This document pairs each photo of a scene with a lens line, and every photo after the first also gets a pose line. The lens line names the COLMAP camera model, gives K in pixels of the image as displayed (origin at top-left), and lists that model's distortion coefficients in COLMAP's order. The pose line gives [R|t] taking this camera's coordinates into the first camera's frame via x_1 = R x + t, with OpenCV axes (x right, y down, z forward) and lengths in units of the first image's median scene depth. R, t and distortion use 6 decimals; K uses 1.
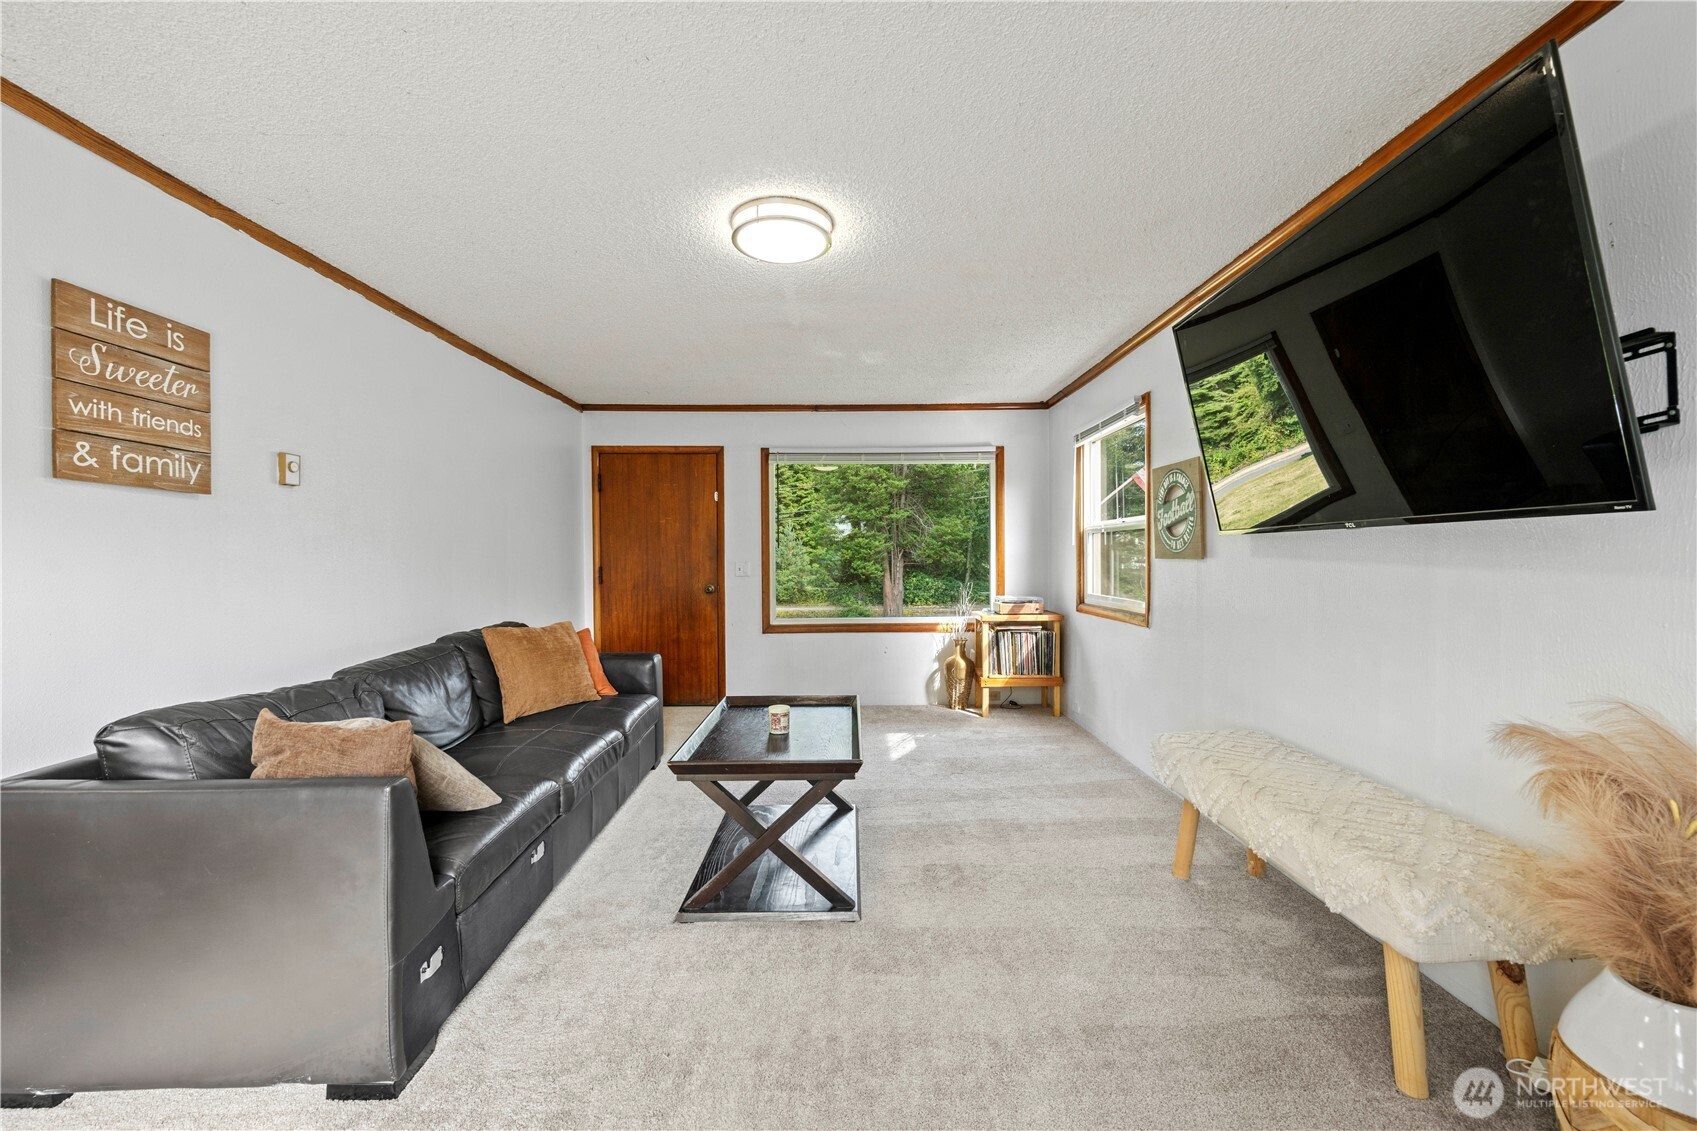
lens RADIAL K [[661.4, 0, 855.0], [0, 661.4, 575.7], [0, 0, 1]] dist [0.001810, -0.004739]
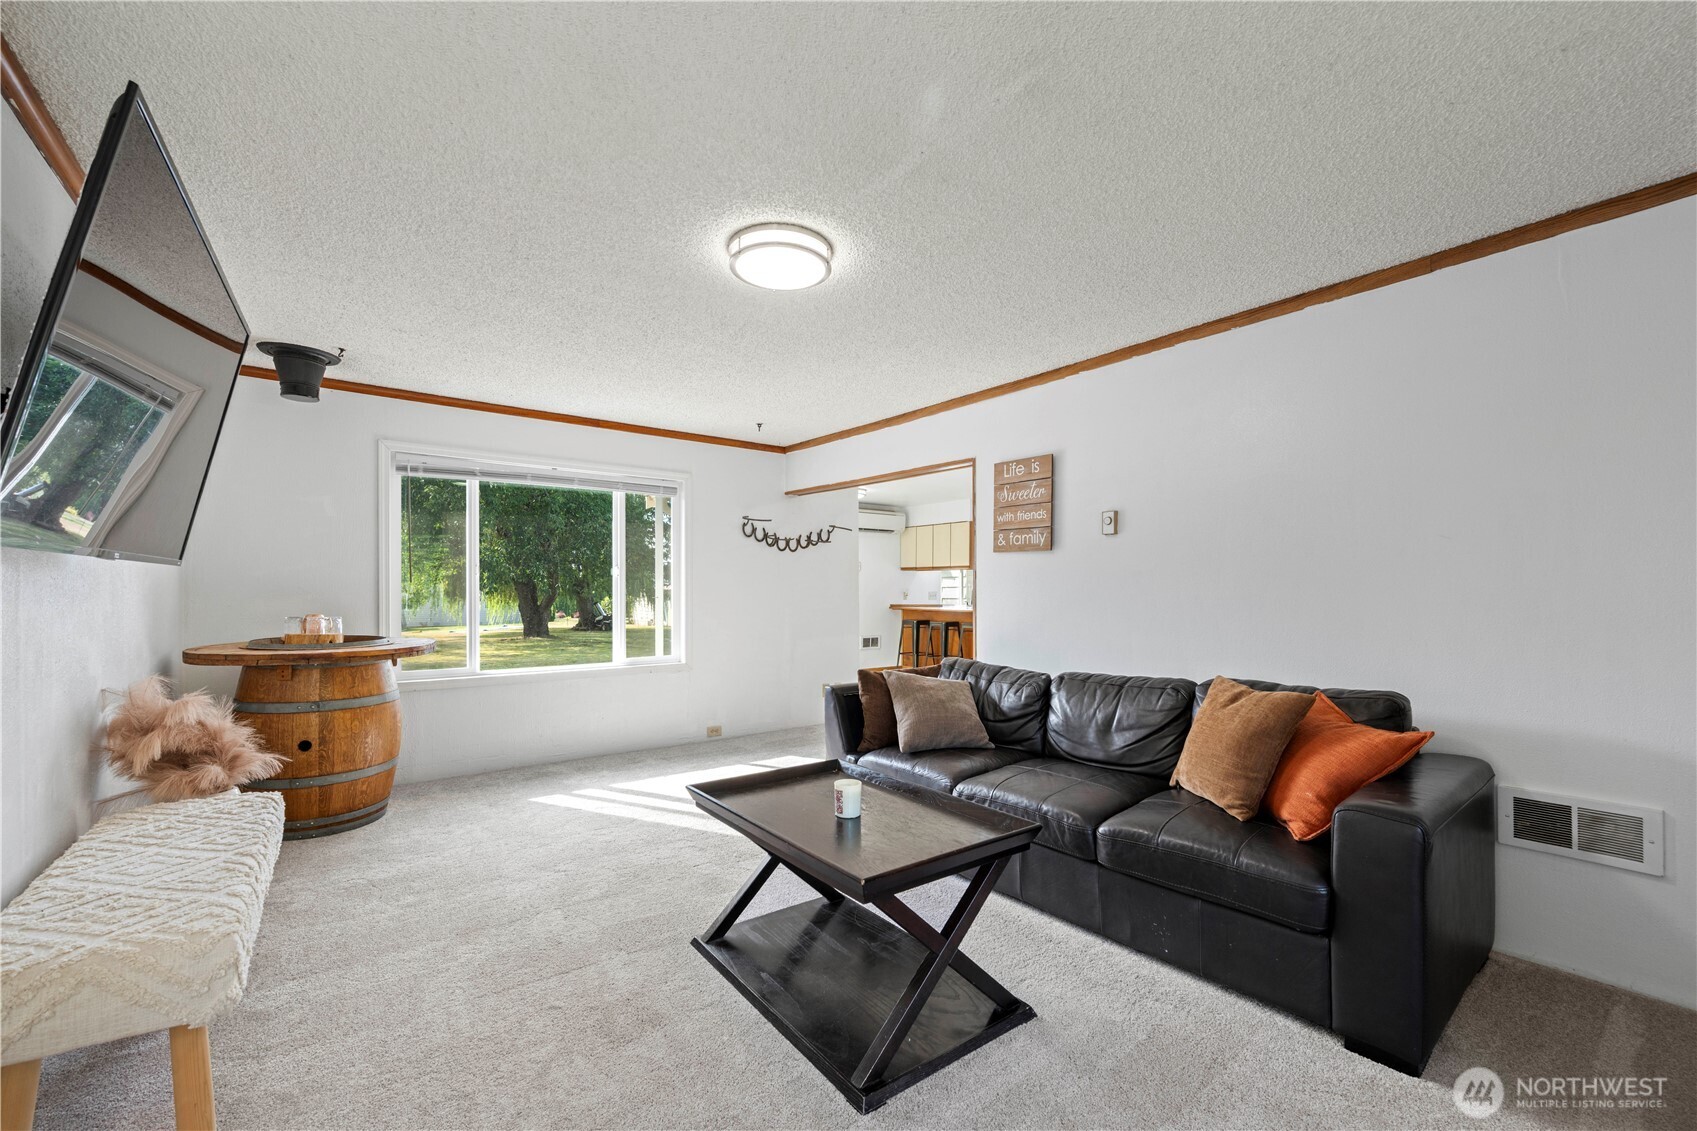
lens RADIAL K [[683.8, 0, 858.9], [0, 683.8, 575.0], [0, 0, 1]] dist [0.001198, 0.000066]
pose [[-0.796218, -0.010700, -0.604915, 0.193890], [-0.016261, 0.999861, 0.003716, -0.025653], [0.604791, 0.012795, -0.796281, 0.898286]]
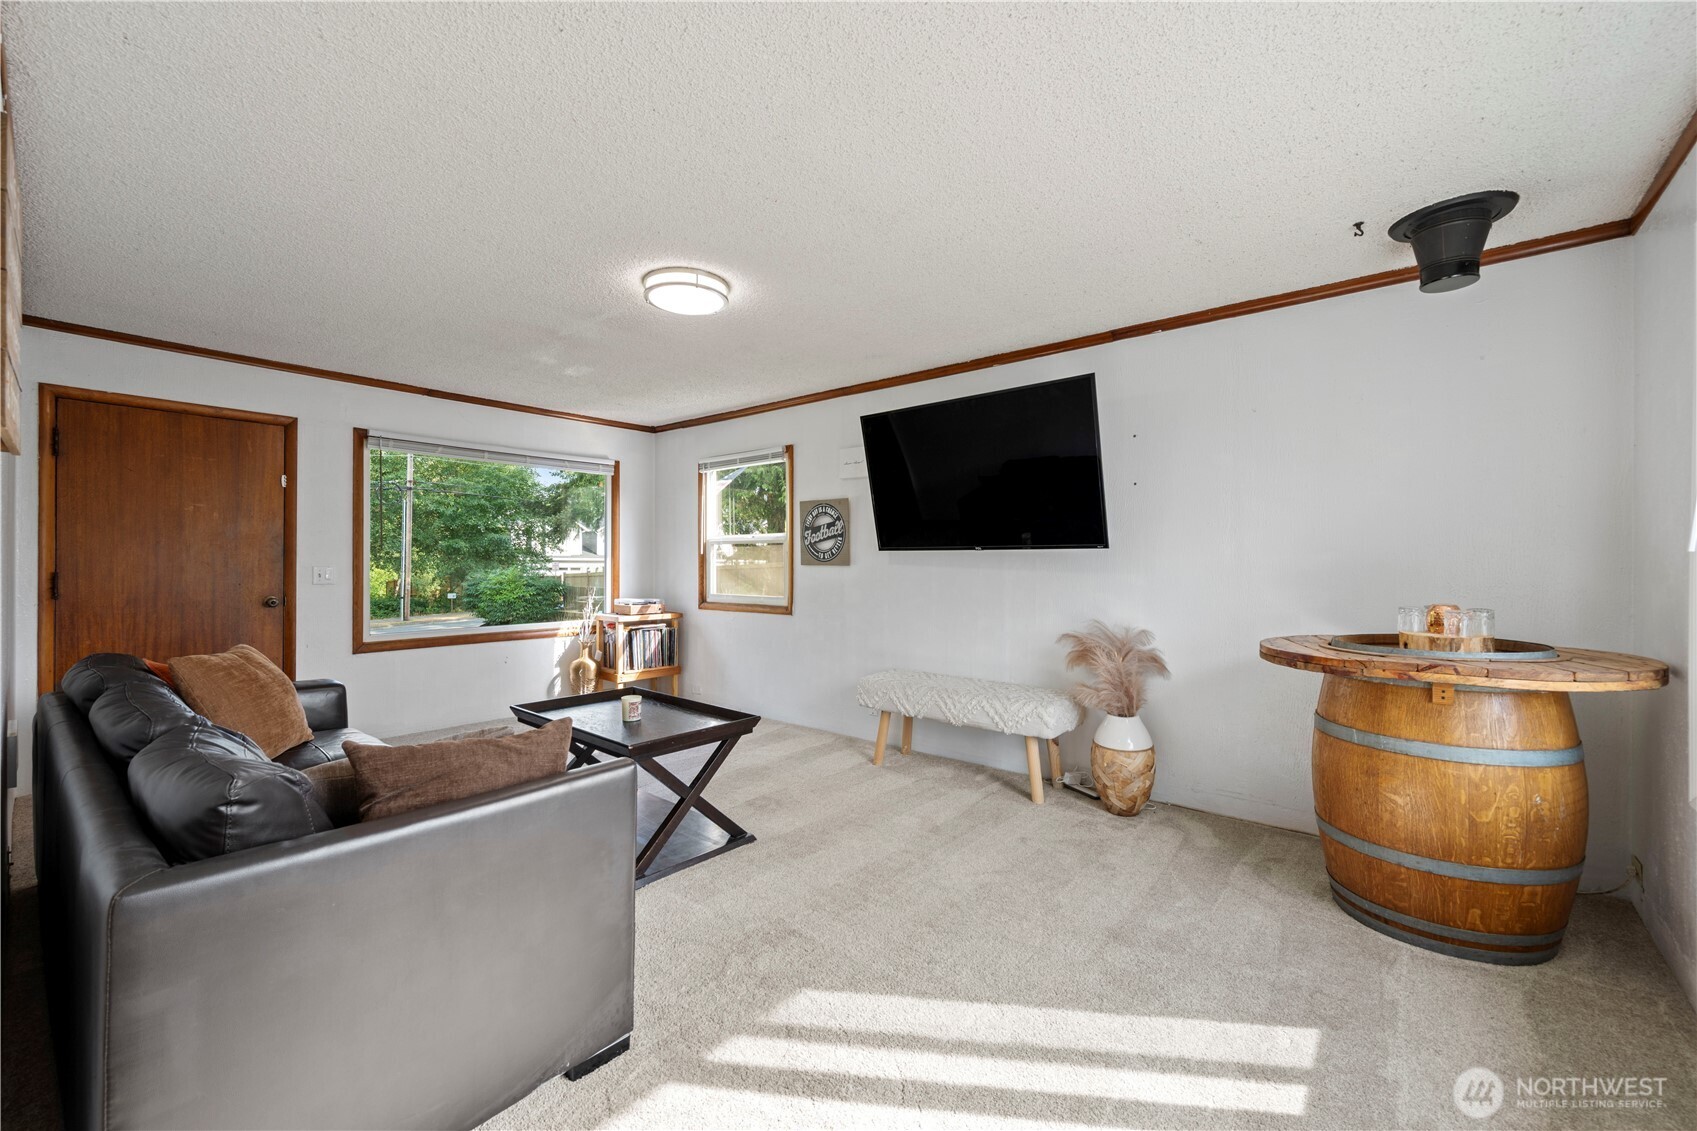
lens RADIAL K [[681.5, 0, 848.5], [0, 681.5, 565.5], [0, 0, 1]] dist [-0.001116, -0.000114]
pose [[0.653336, 0.005872, 0.757045, -0.404840], [0.014138, 0.999701, -0.019955, 0.003803], [-0.756936, 0.023740, 0.653058, -0.013665]]
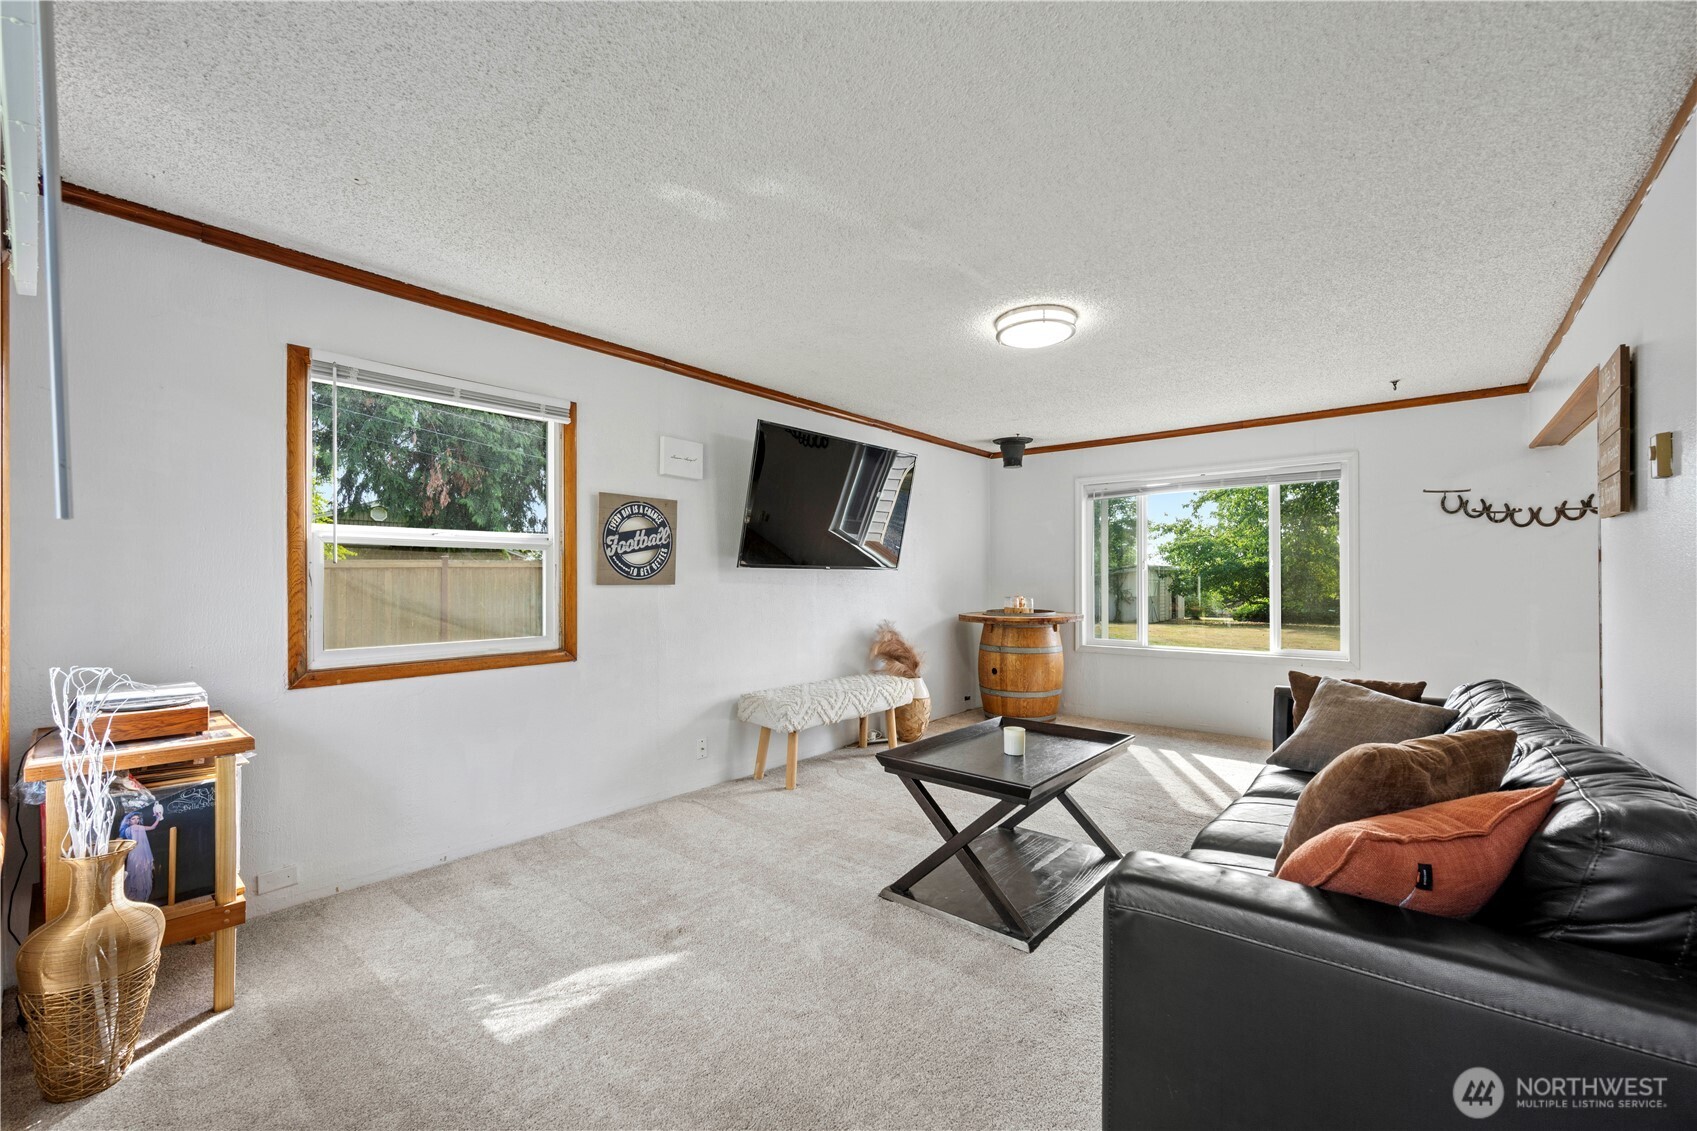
lens RADIAL K [[683.8, 0, 858.9], [0, 683.8, 575.0], [0, 0, 1]] dist [0.001198, 0.000066]
pose [[-0.769330, 0.009730, 0.638778, -0.332165], [0.023467, 0.999640, 0.013037, -0.031044], [-0.638421, 0.025020, -0.769281, 1.070734]]
